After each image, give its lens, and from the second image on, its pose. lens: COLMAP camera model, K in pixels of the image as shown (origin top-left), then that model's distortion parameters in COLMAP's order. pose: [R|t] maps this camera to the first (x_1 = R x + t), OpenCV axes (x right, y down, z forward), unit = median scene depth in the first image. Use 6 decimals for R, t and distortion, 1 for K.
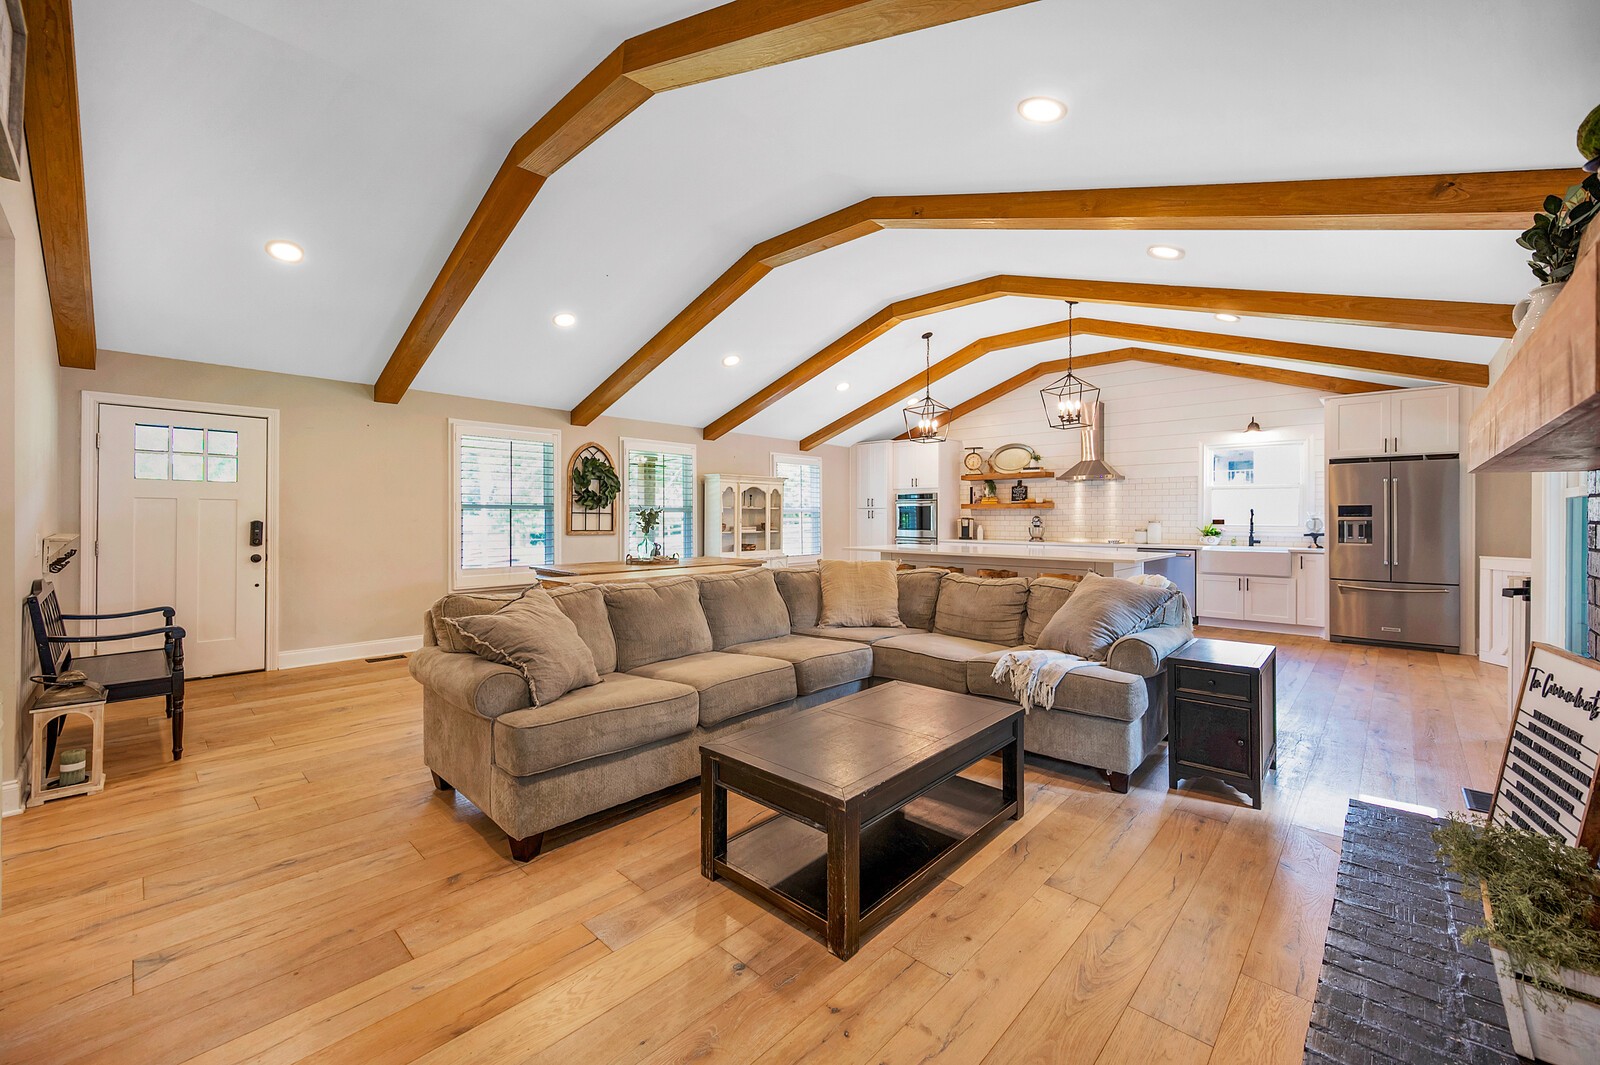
lens RADIAL K [[640.1, 0, 803.9], [0, 640.1, 524.1], [0, 0, 1]] dist [0.000522, -0.000004]
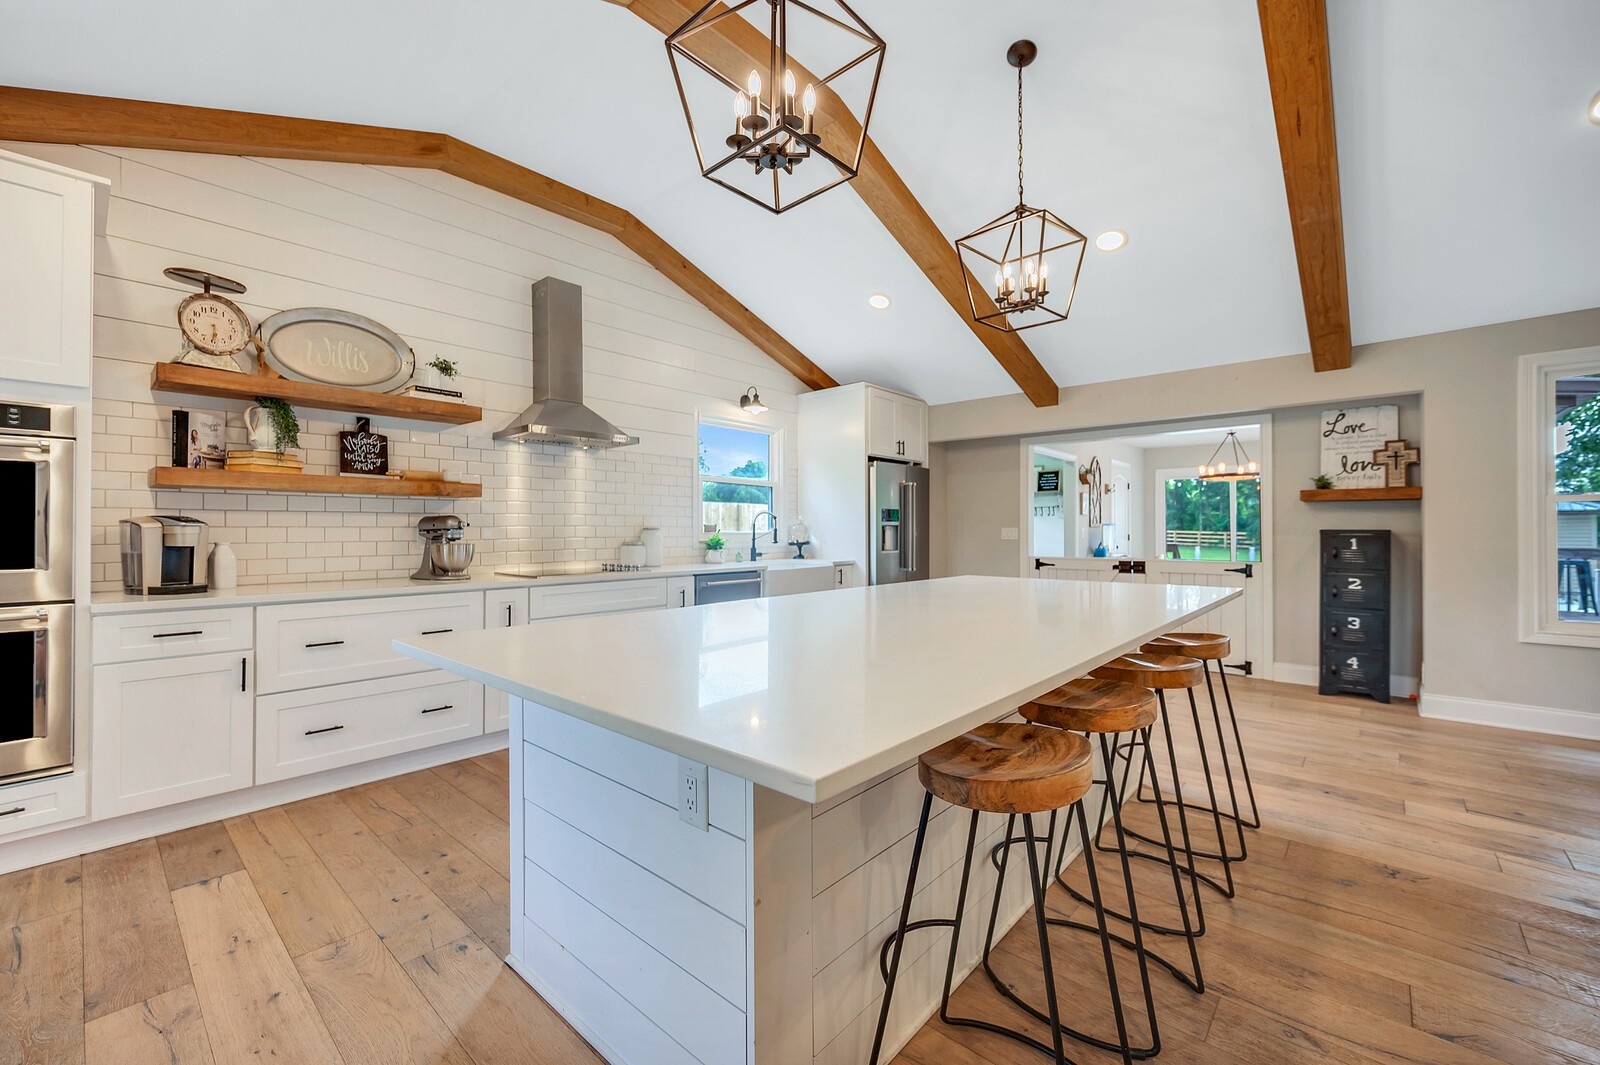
lens RADIAL K [[640.1, 0, 803.9], [0, 640.1, 524.1], [0, 0, 1]] dist [0.000522, -0.000004]
pose [[-0.027696, 0.009912, 0.999567, -0.033813], [0.012374, 0.999878, -0.009573, -0.000530], [-0.999540, 0.012104, -0.027816, 0.769467]]
